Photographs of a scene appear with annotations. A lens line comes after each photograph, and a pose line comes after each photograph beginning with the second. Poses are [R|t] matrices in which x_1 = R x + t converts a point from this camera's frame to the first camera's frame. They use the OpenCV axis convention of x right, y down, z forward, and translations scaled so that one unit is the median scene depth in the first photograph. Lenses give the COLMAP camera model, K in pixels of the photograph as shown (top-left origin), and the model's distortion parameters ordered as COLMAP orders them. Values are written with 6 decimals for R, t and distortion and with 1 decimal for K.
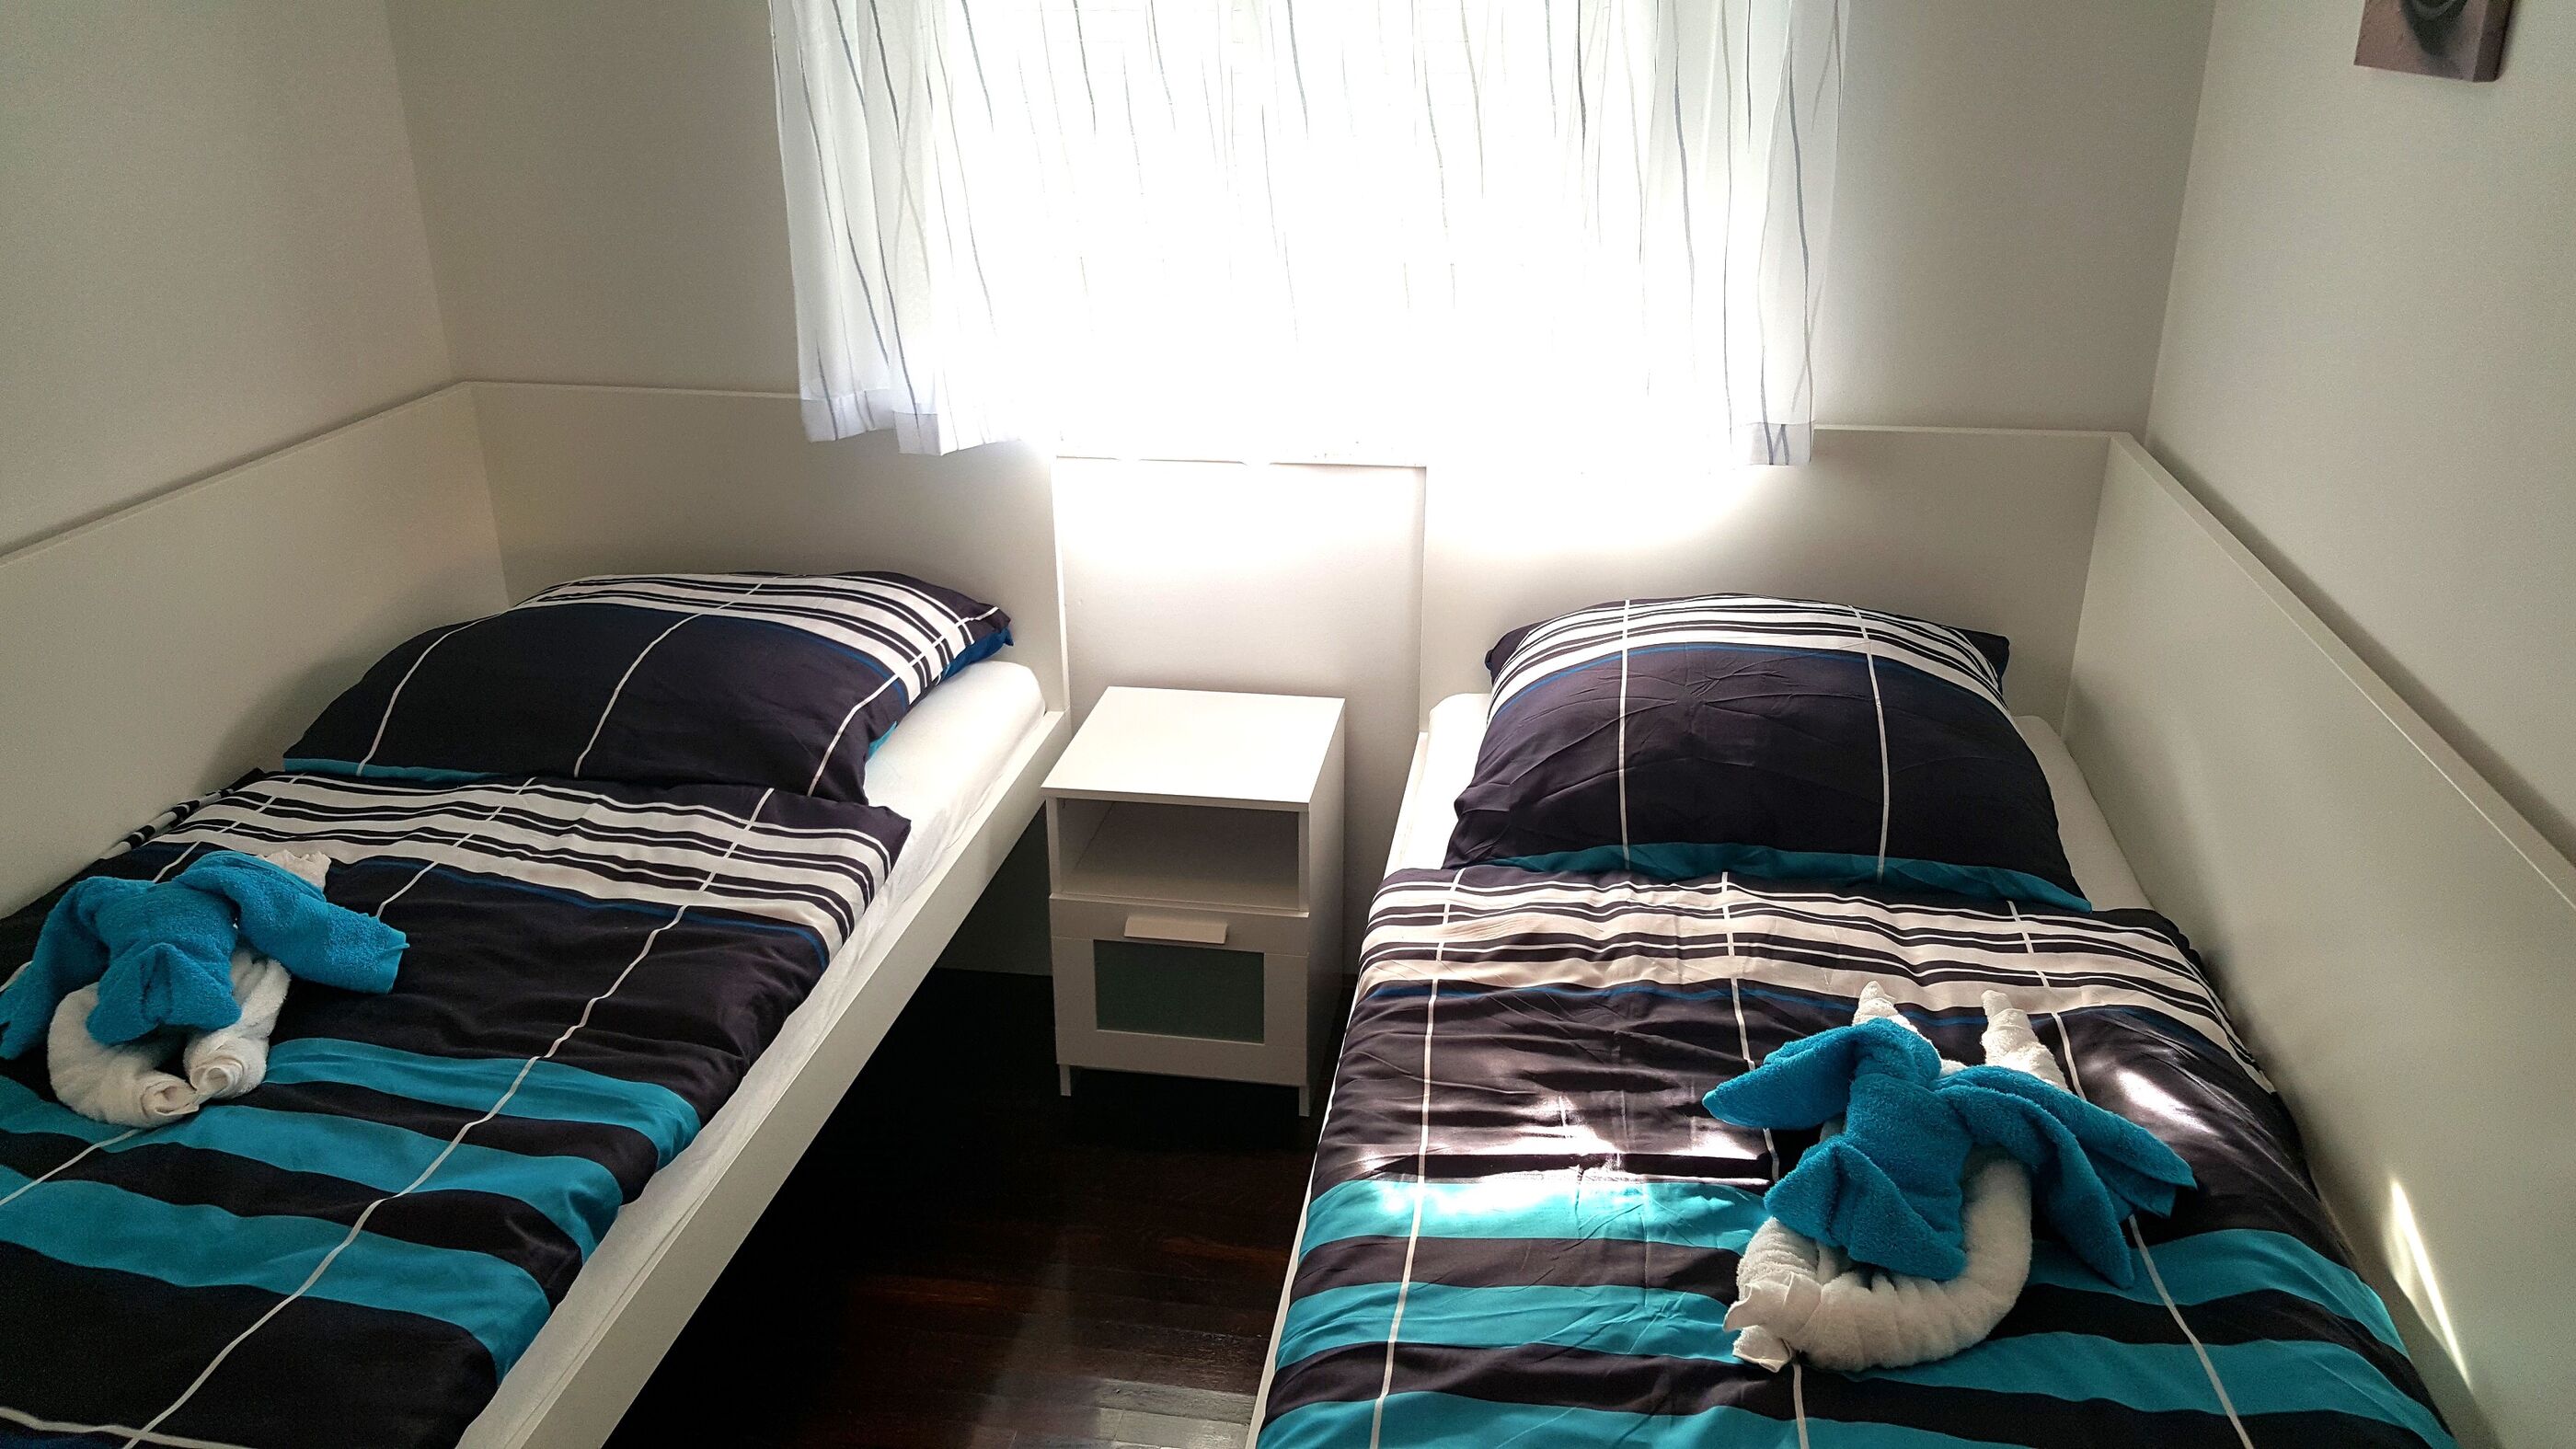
lens RADIAL K [[1857.0, 0, 1288.0], [0, 1857.0, 724.5], [0, 0, 1]] dist [0.128276, -0.216410]
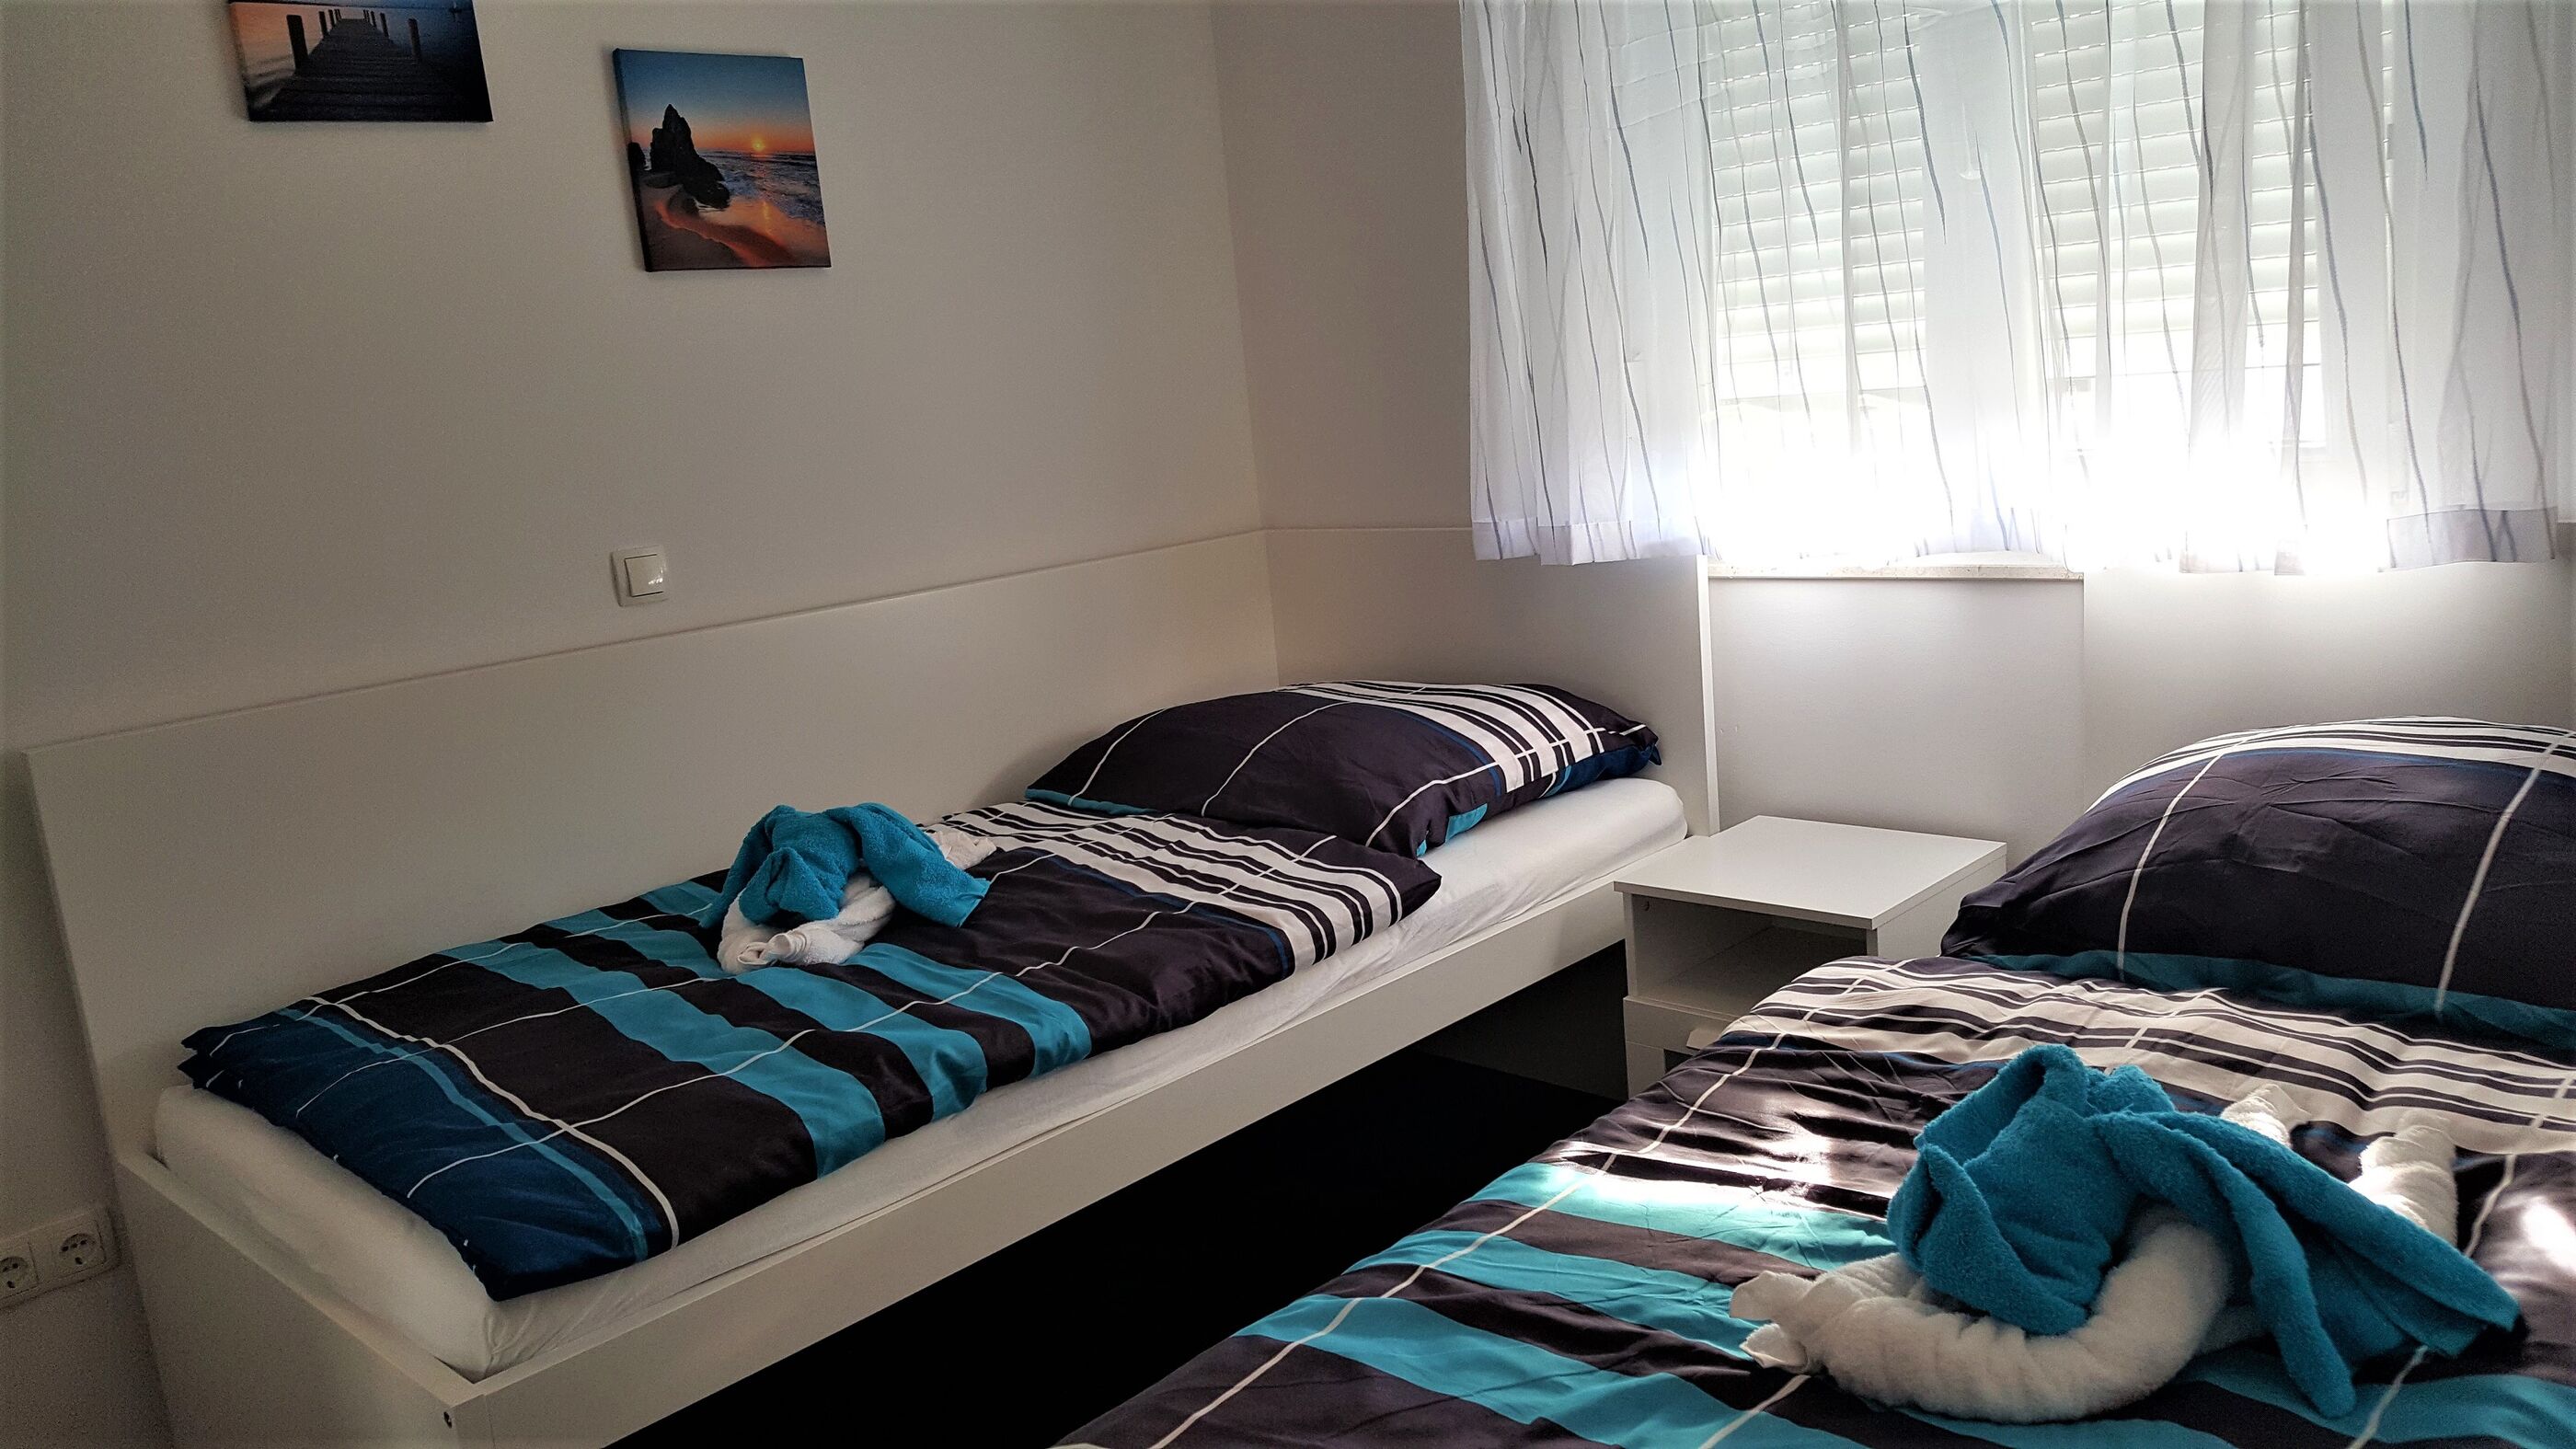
lens RADIAL K [[1857.0, 0, 1288.0], [0, 1857.0, 724.5], [0, 0, 1]] dist [0.128276, -0.216410]
pose [[0.831857, 0.041586, -0.553430, 0.350327], [-0.128106, 0.984648, -0.118566, 0.117695], [0.540003, 0.169527, 0.824413, 0.074374]]
